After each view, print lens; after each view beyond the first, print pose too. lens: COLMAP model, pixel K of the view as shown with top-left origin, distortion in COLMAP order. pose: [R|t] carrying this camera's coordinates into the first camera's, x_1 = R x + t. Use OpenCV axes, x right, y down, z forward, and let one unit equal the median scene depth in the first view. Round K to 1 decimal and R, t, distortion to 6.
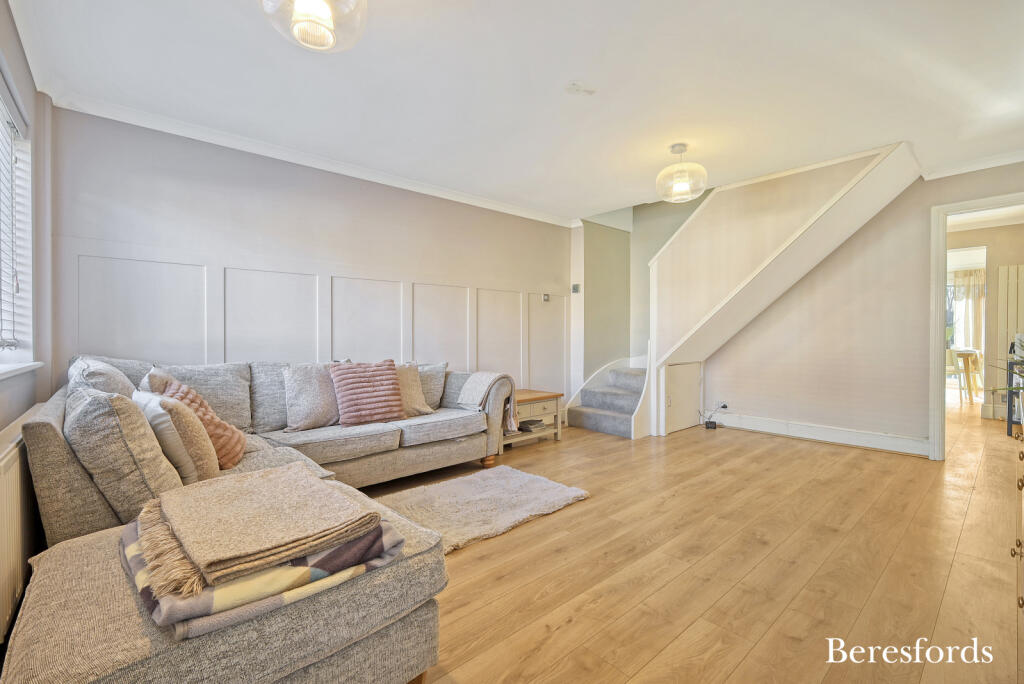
lens RADIAL K [[447.0, 0, 509.6], [0, 447.0, 341.3], [0, 0, 1]] dist [0.003930, 0.000271]
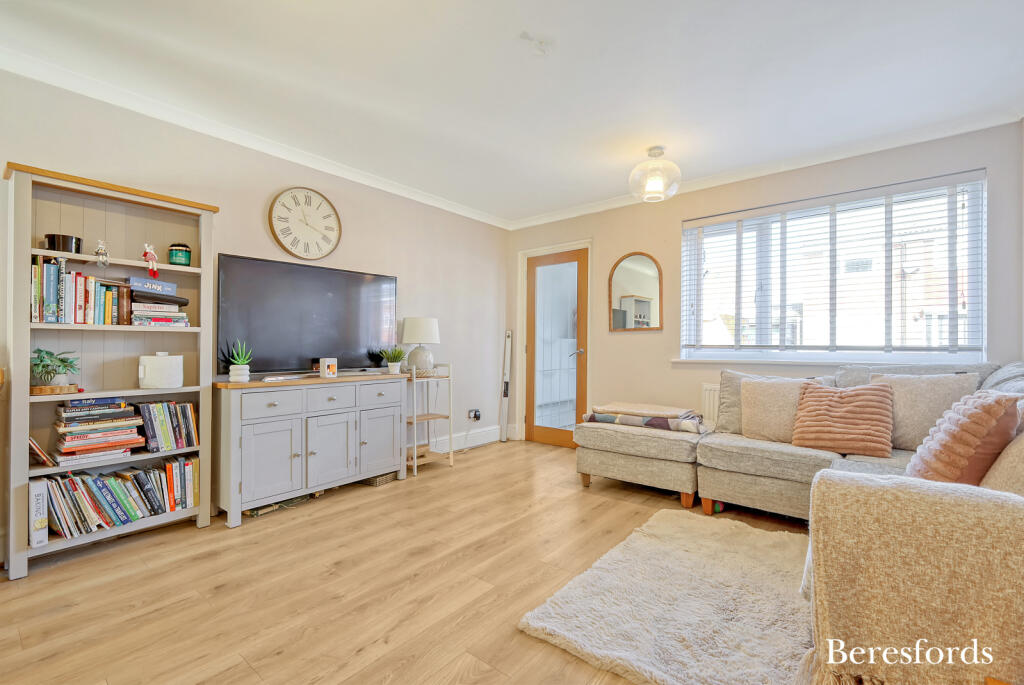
lens RADIAL K [[447.0, 0, 509.6], [0, 447.0, 341.8], [0, 0, 1]] dist [0.003930, 0.000271]
pose [[-0.987443, 0.002305, -0.157959, 0.290303], [0.002428, 0.999997, -0.000590, -0.013759], [0.157957, -0.000966, -0.987446, 1.619511]]
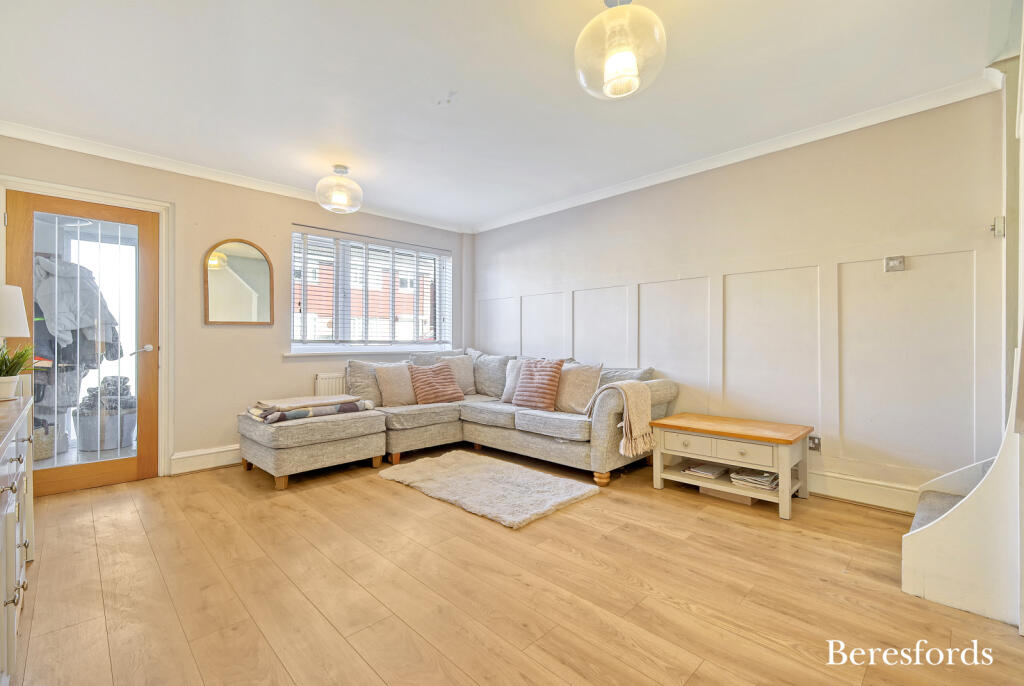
lens RADIAL K [[448.5, 0, 517.9], [0, 448.5, 340.8], [0, 0, 1]] dist [0.003103, 0.000136]
pose [[0.057051, 0.005689, -0.998355, 1.067521], [-0.008261, 0.999952, 0.005226, -0.014760], [0.998337, 0.007949, 0.057095, 0.993609]]
